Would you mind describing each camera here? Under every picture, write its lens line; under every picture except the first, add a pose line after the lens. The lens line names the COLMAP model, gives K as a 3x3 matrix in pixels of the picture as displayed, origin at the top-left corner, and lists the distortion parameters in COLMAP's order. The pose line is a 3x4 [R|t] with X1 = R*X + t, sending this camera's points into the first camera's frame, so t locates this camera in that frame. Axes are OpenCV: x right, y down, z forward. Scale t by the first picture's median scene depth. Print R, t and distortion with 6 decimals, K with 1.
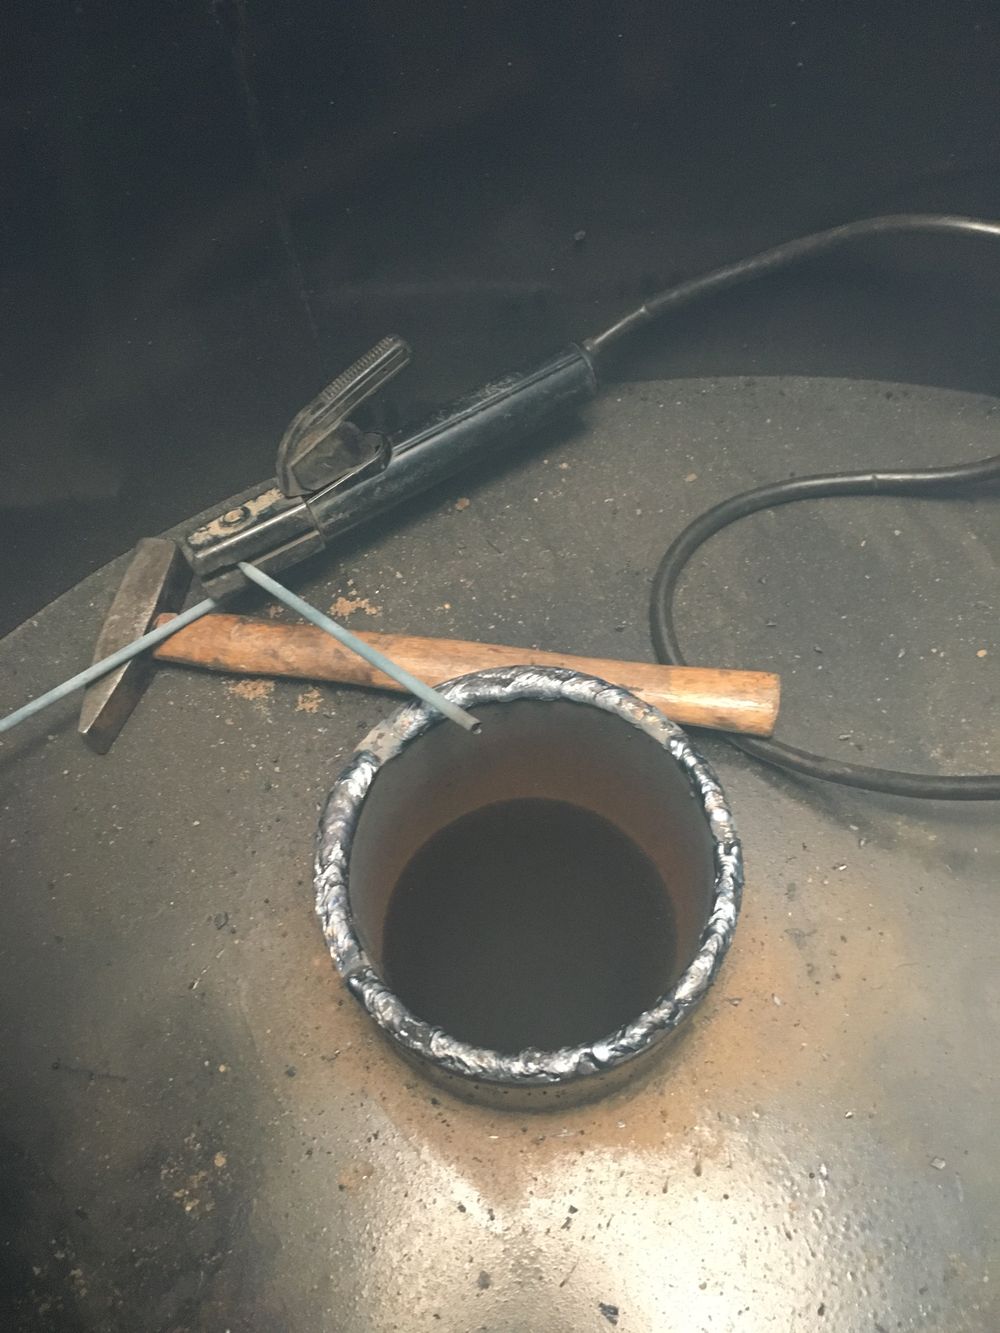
lens RADIAL K [[1125.3, 0, 499.7], [0, 1125.3, 669.2], [0, 0, 1]] dist [0.088719, -0.117119]
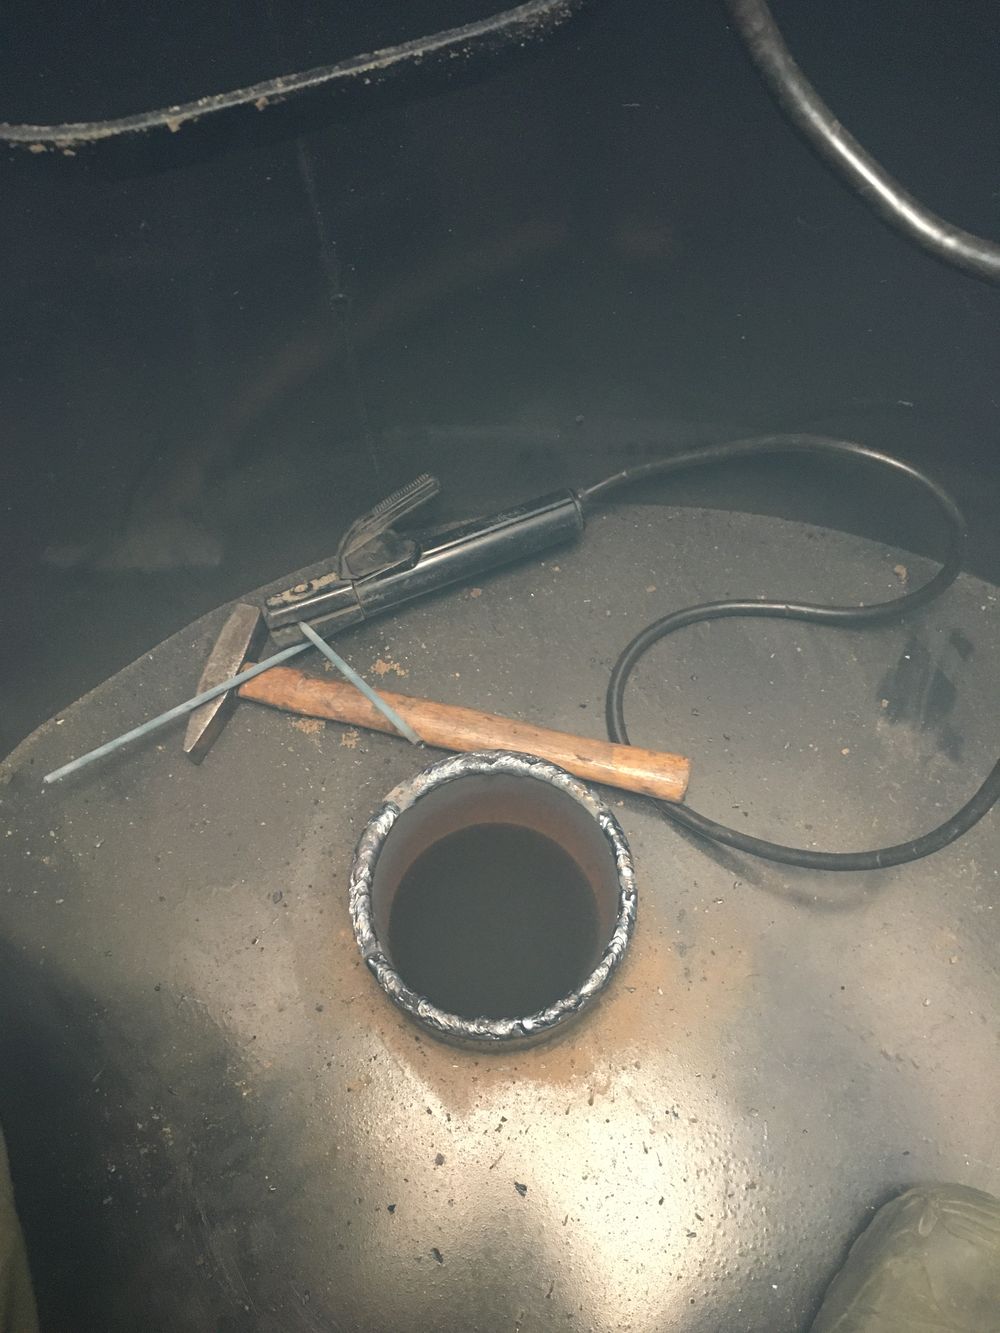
lens RADIAL K [[1111.9, 0, 500.0], [0, 1111.9, 666.5], [0, 0, 1]] dist [0.060818, -0.012664]
pose [[0.995726, 0.092127, -0.006523, 0.013684], [-0.091433, 0.993262, 0.071214, -0.199906], [0.013040, -0.070313, 0.997440, -0.385504]]
